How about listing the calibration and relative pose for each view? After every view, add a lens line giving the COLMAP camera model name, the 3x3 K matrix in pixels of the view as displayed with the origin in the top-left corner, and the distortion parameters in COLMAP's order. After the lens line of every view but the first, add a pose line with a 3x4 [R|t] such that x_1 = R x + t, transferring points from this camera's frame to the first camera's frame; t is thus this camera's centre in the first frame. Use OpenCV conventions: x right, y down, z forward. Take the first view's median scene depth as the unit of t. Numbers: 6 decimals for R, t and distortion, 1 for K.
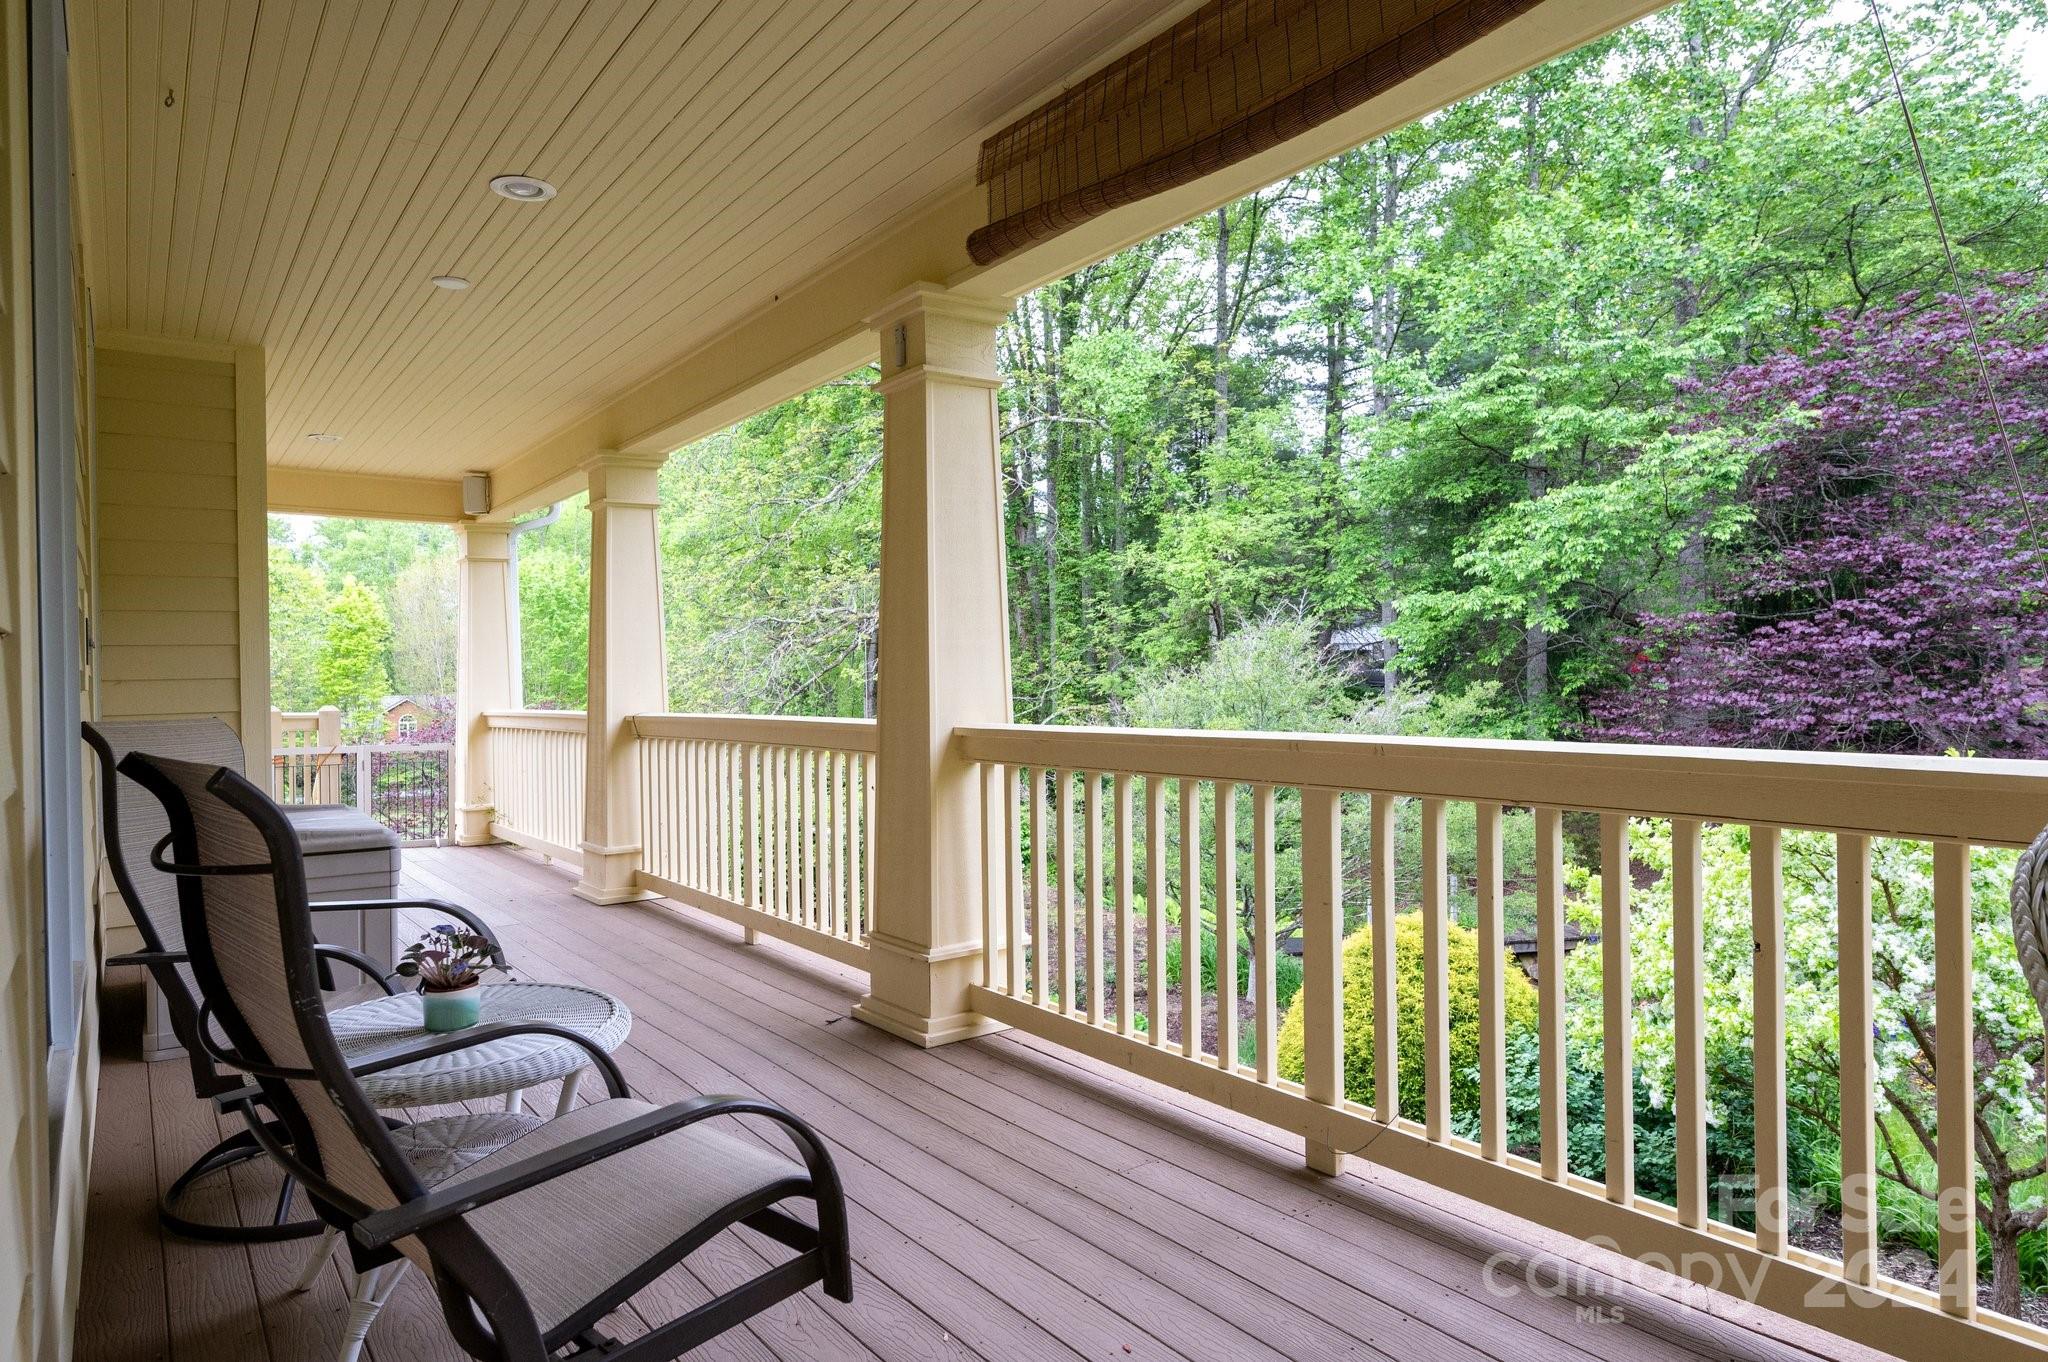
lens RADIAL K [[1180.5, 0, 1024.0], [0, 1180.5, 681.0], [0, 0, 1]] dist [0.000342, 0.000095]
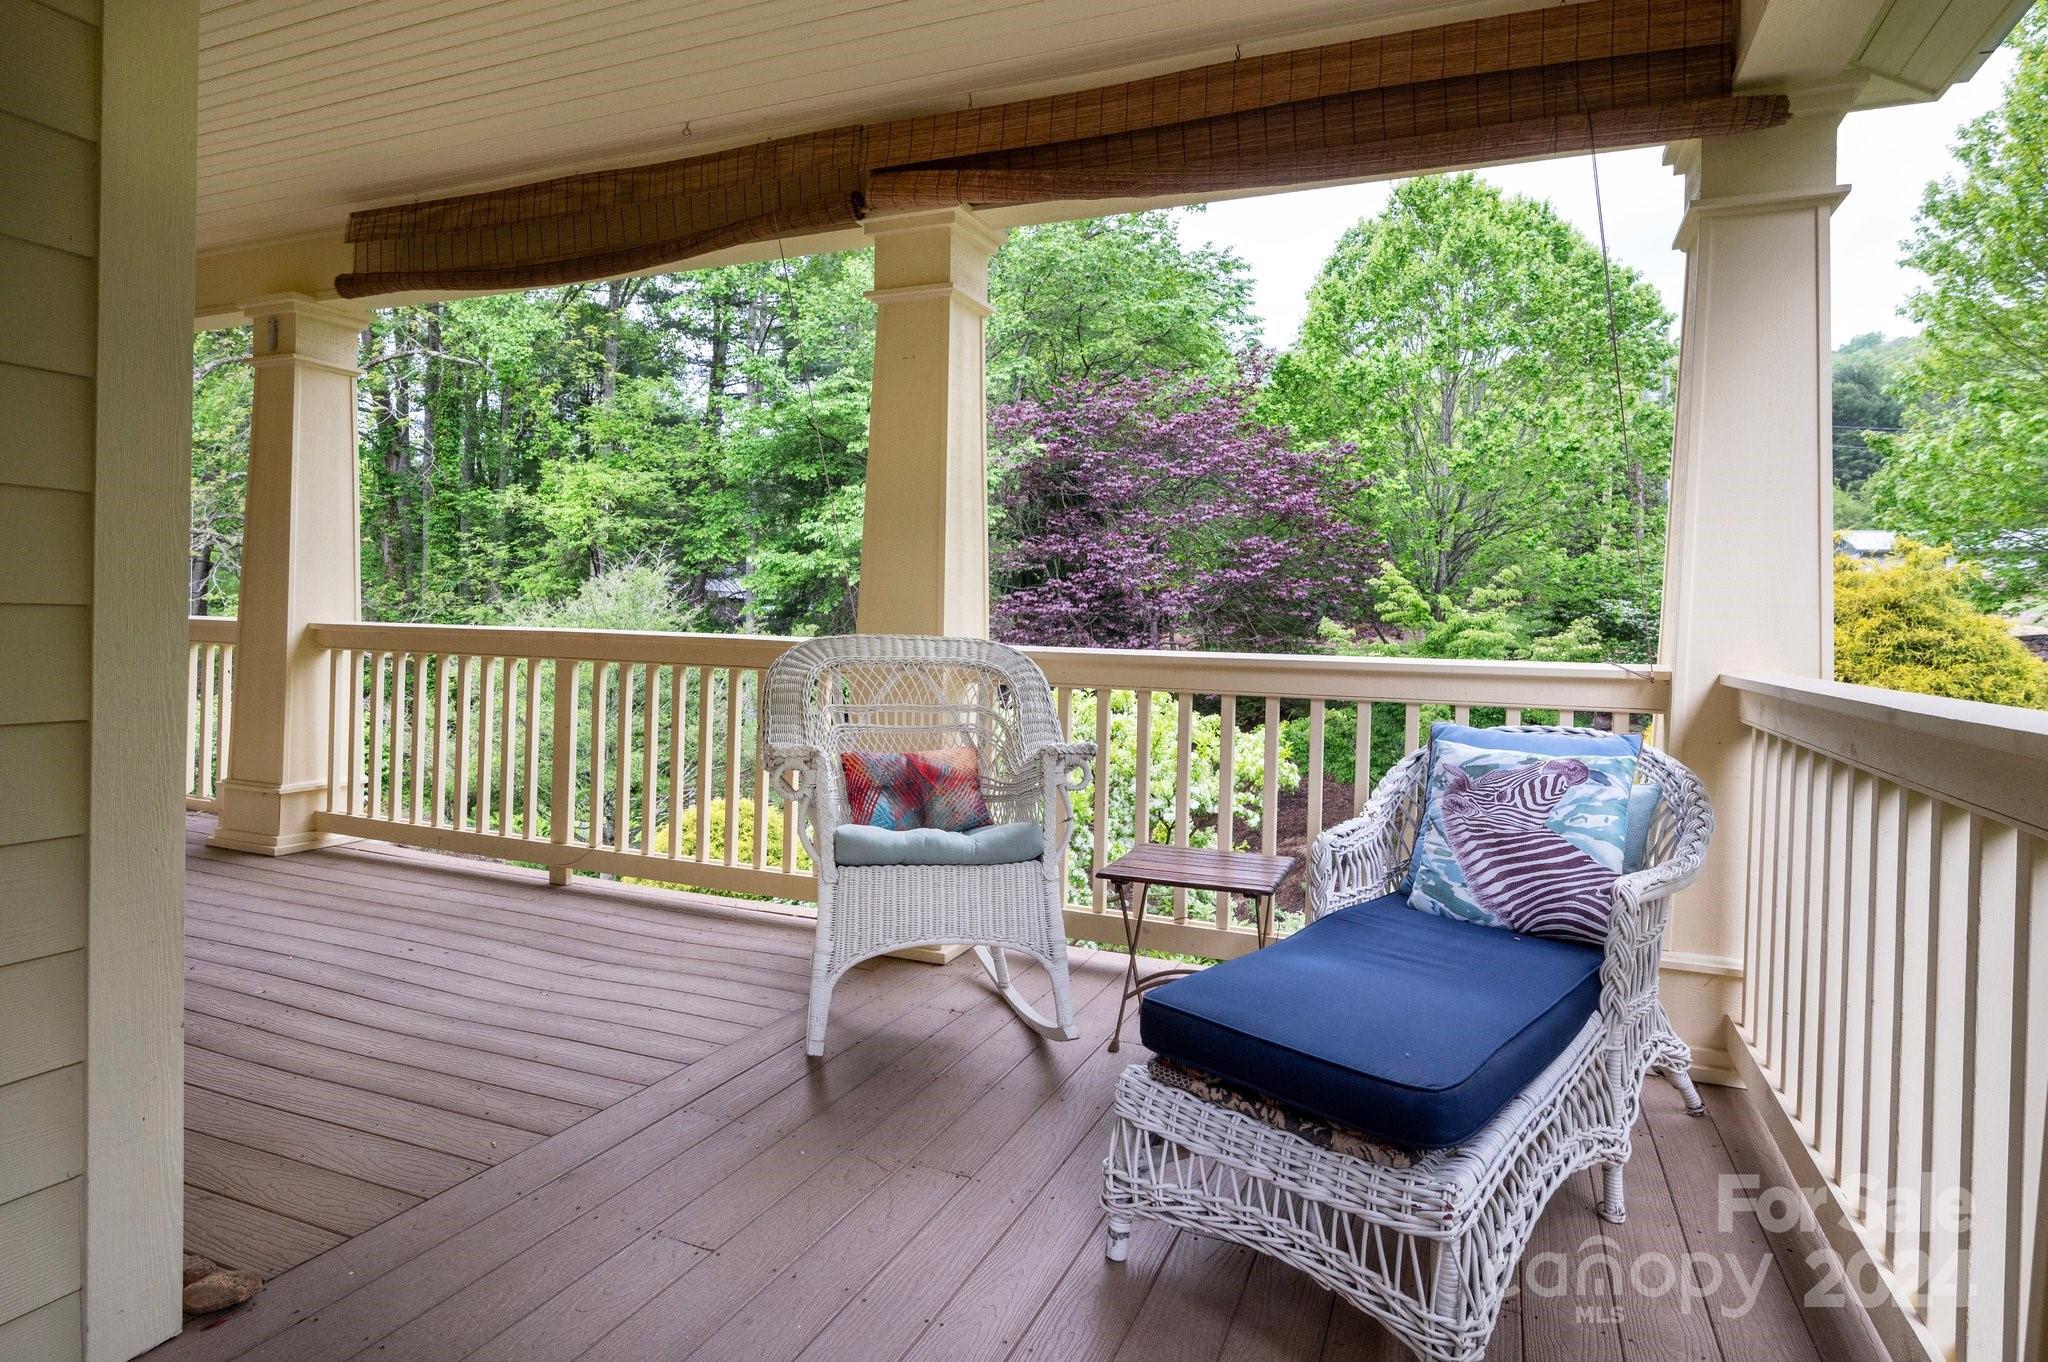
lens RADIAL K [[1118.0, 0, 1061.3], [0, 1118.0, 638.4], [0, 0, 1]] dist [-0.001043, -0.002486]
pose [[0.858353, 0.036363, 0.511770, 0.006157], [-0.040178, 0.999186, -0.003608, 0.006102], [-0.511484, -0.017465, 0.859115, -0.126632]]
